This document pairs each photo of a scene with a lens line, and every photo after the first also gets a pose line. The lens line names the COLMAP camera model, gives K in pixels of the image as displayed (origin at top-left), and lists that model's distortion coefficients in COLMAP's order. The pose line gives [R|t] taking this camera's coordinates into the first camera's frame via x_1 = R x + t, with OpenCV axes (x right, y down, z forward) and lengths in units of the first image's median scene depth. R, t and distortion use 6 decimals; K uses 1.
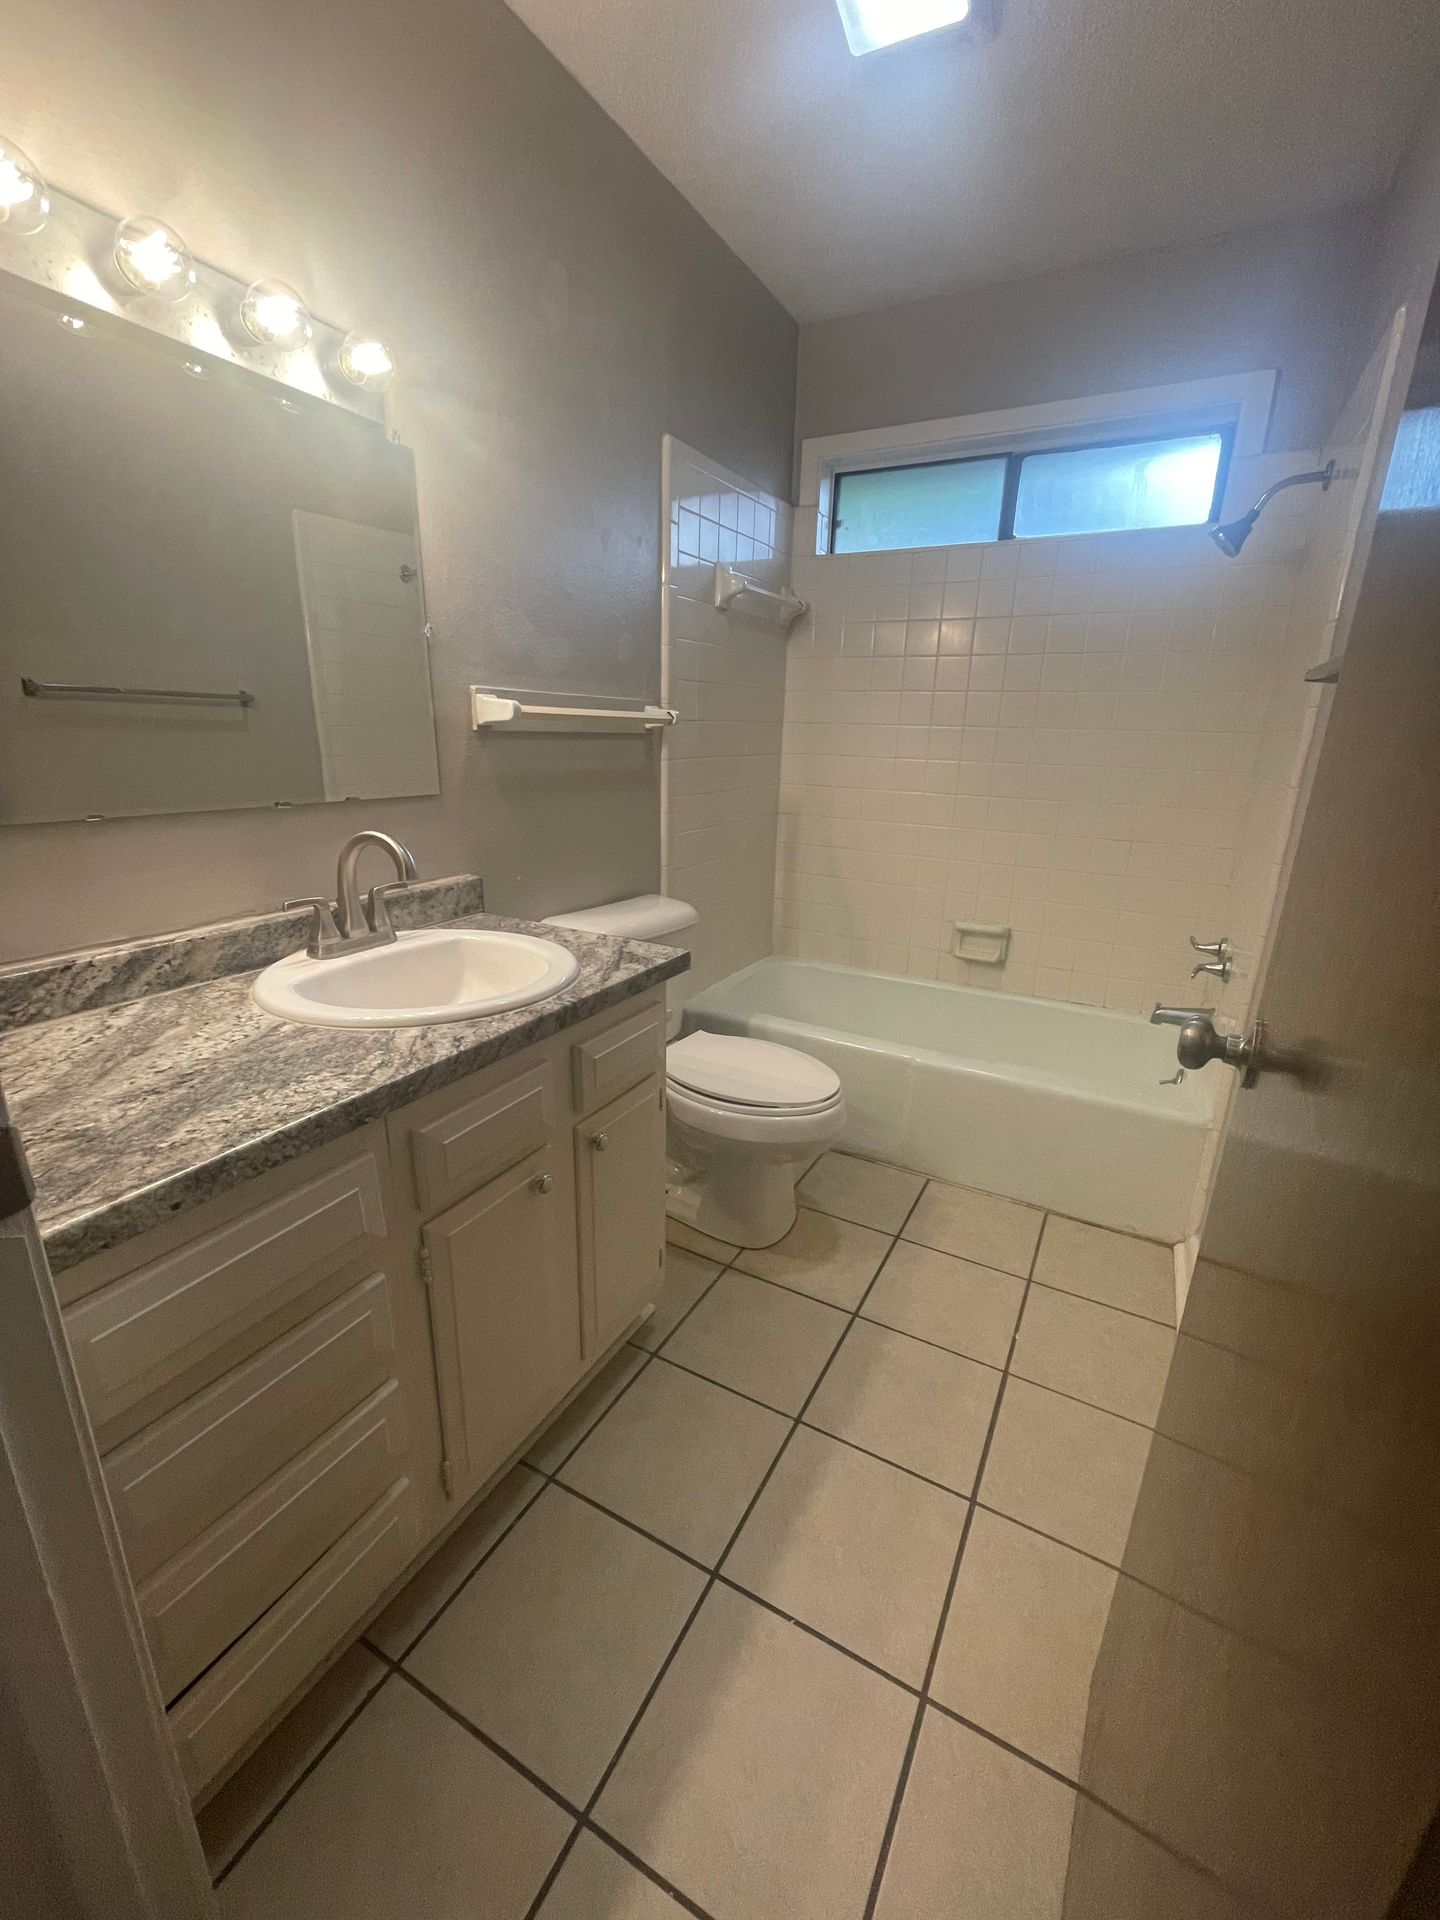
lens RADIAL K [[793.9, 0, 723.4], [0, 793.9, 965.3], [0, 0, 1]] dist [-0.003409, 0.000717]
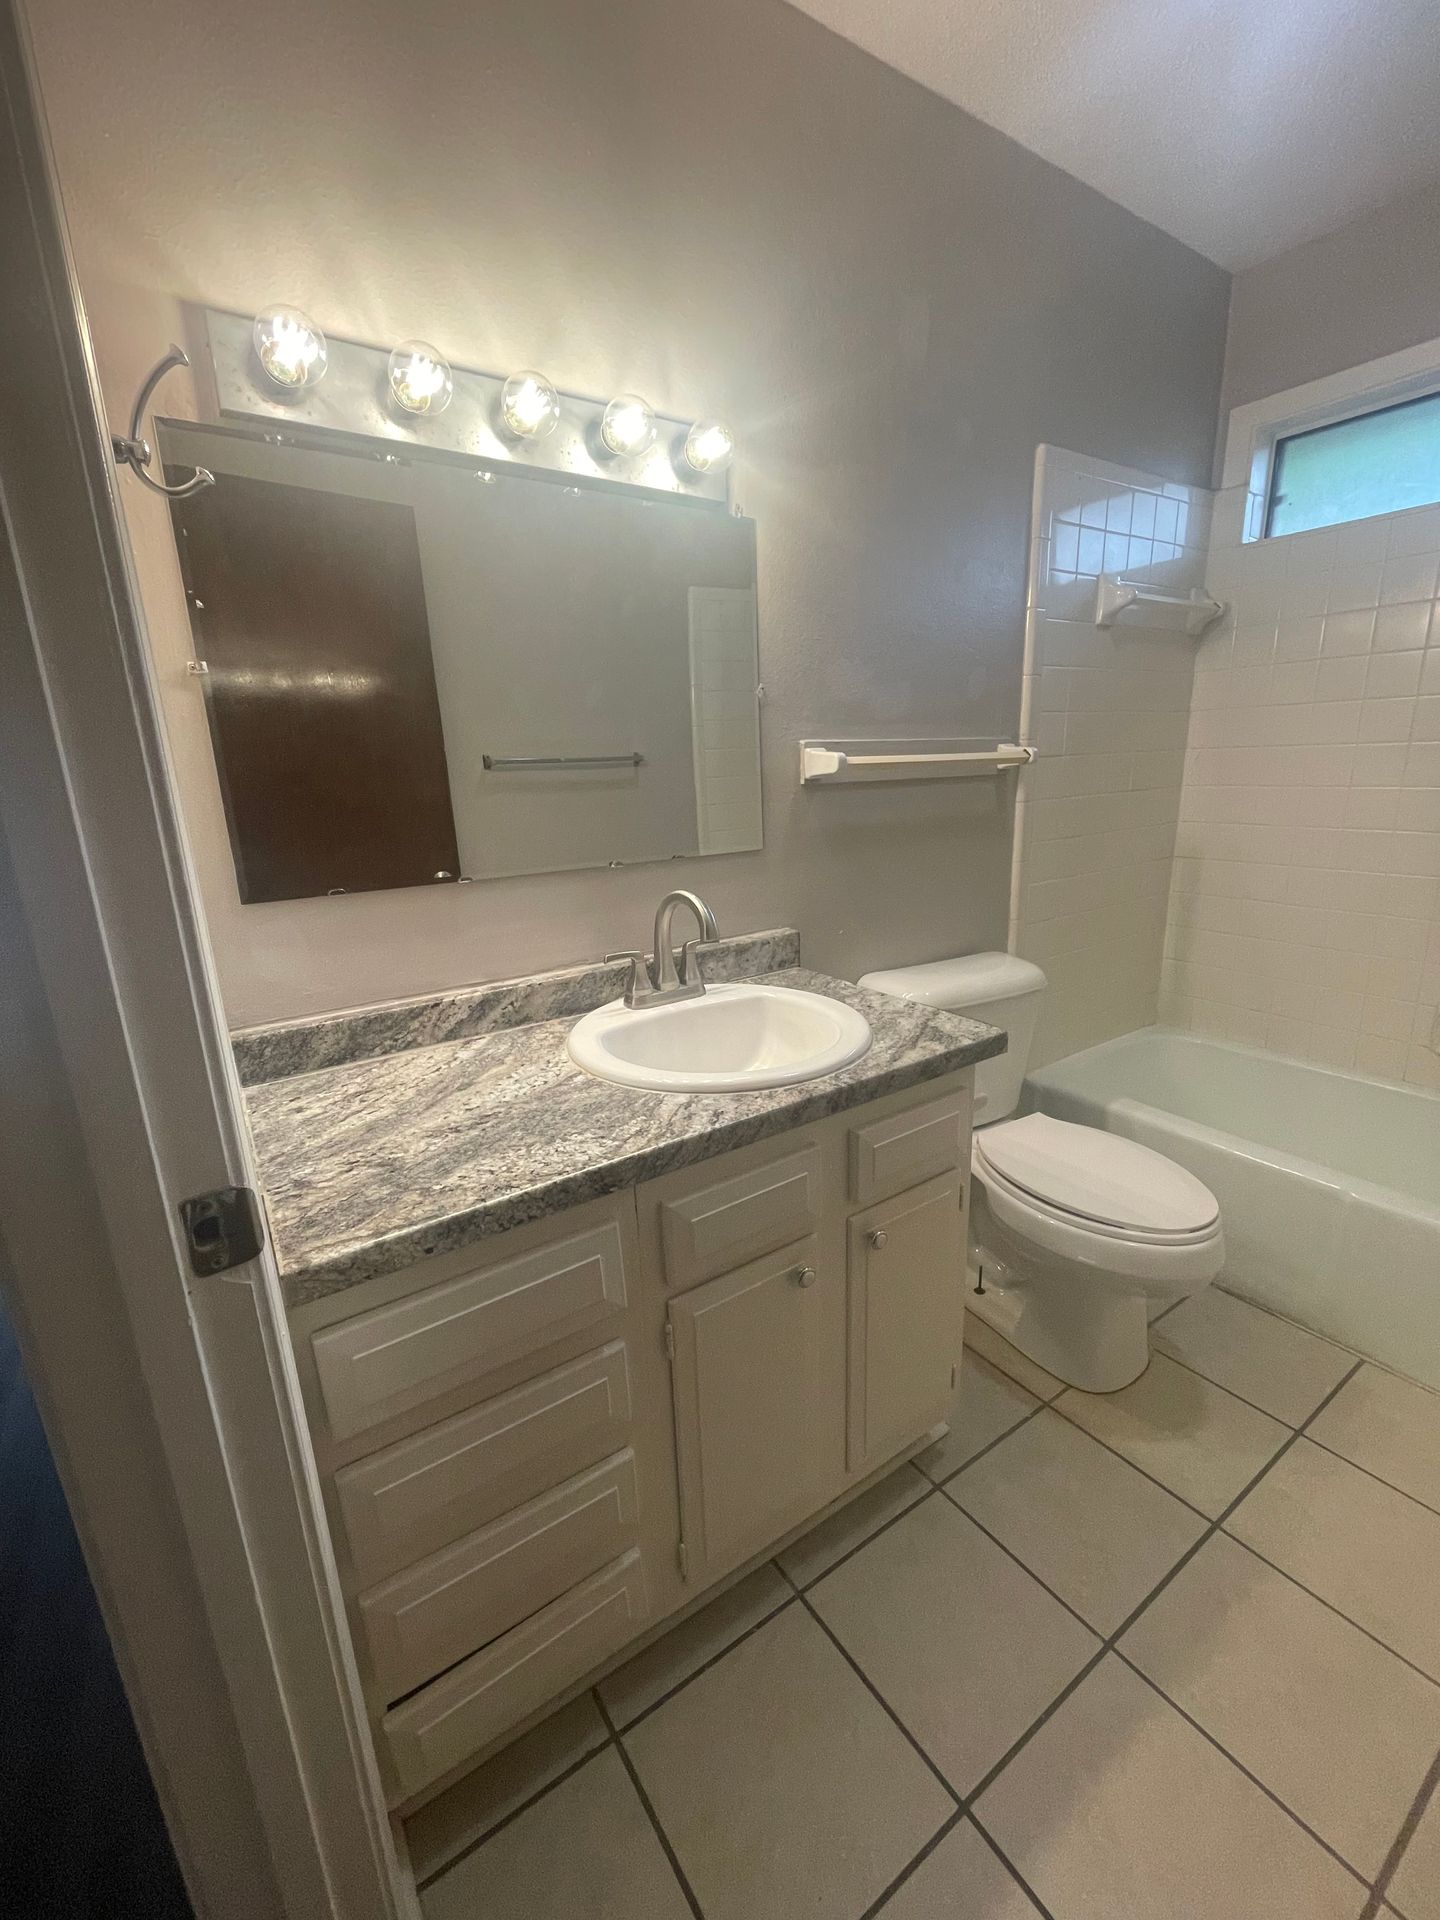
lens RADIAL K [[793.9, 0, 719.6], [0, 793.9, 960.8], [0, 0, 1]] dist [-0.003409, 0.000717]
pose [[0.885054, 0.059307, -0.461694, 0.077117], [-0.078337, 0.996681, -0.022141, -0.053396], [0.458849, 0.055764, 0.886763, 0.097648]]
